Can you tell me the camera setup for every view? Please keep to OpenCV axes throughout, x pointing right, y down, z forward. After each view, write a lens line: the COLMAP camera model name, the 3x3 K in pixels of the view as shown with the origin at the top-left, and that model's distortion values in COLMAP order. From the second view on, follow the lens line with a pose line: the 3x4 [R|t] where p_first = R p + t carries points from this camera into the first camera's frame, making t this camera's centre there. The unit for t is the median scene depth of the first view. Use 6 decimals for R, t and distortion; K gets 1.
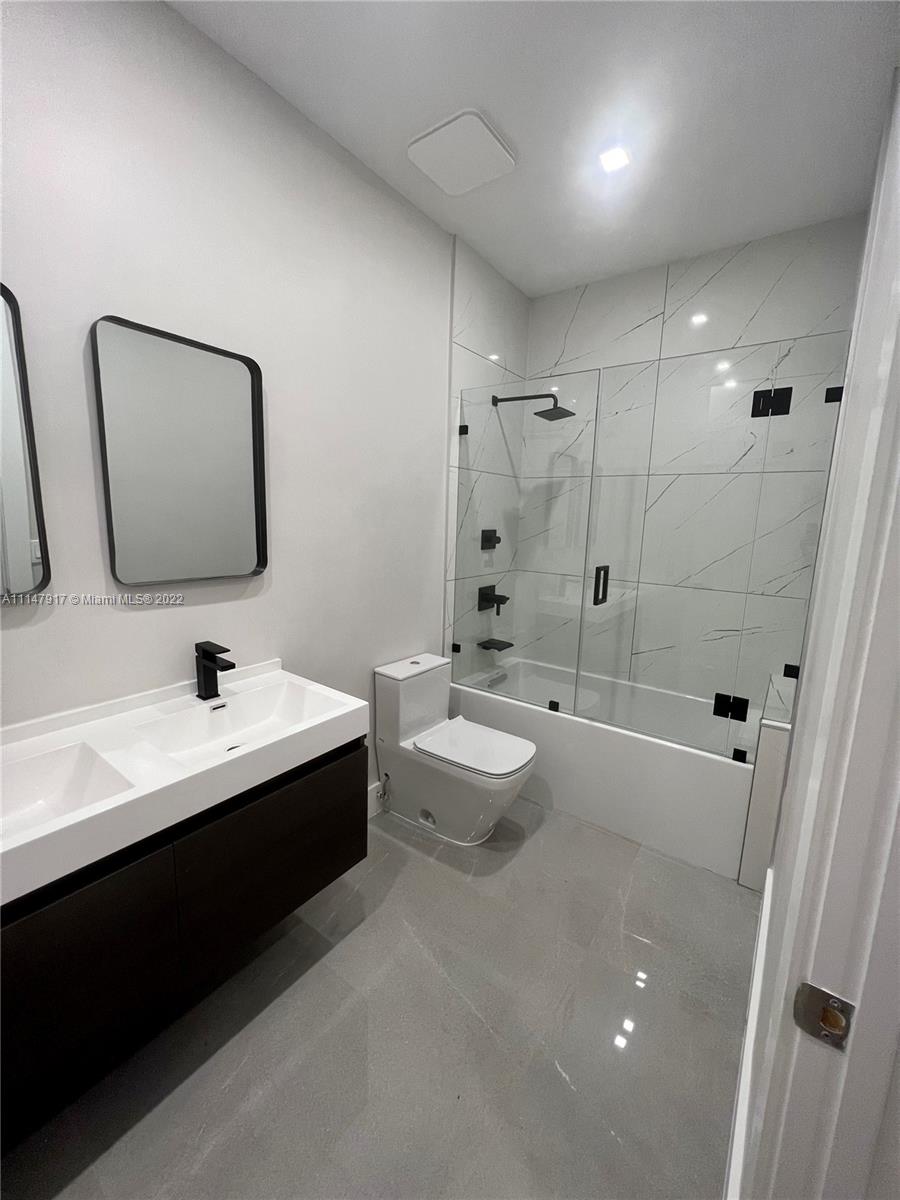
lens RADIAL K [[483.0, 0, 454.7], [0, 483.0, 595.7], [0, 0, 1]] dist [0.002062, 0.000546]
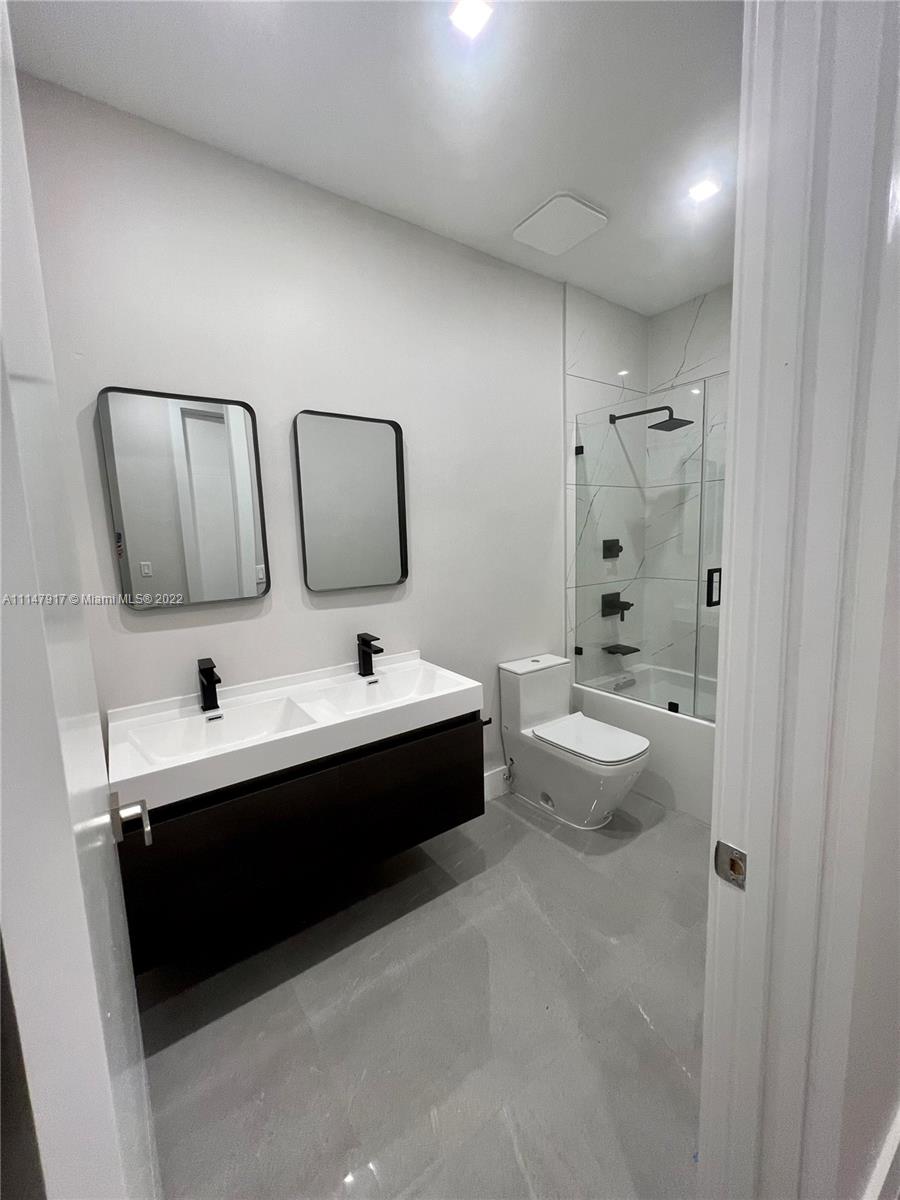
lens RADIAL K [[483.0, 0, 454.1], [0, 483.0, 595.9], [0, 0, 1]] dist [0.002062, 0.000546]
pose [[0.948235, -0.019283, -0.316983, 0.105761], [0.007695, 0.999257, -0.037768, 0.031268], [0.317475, 0.033374, 0.947679, -0.139676]]
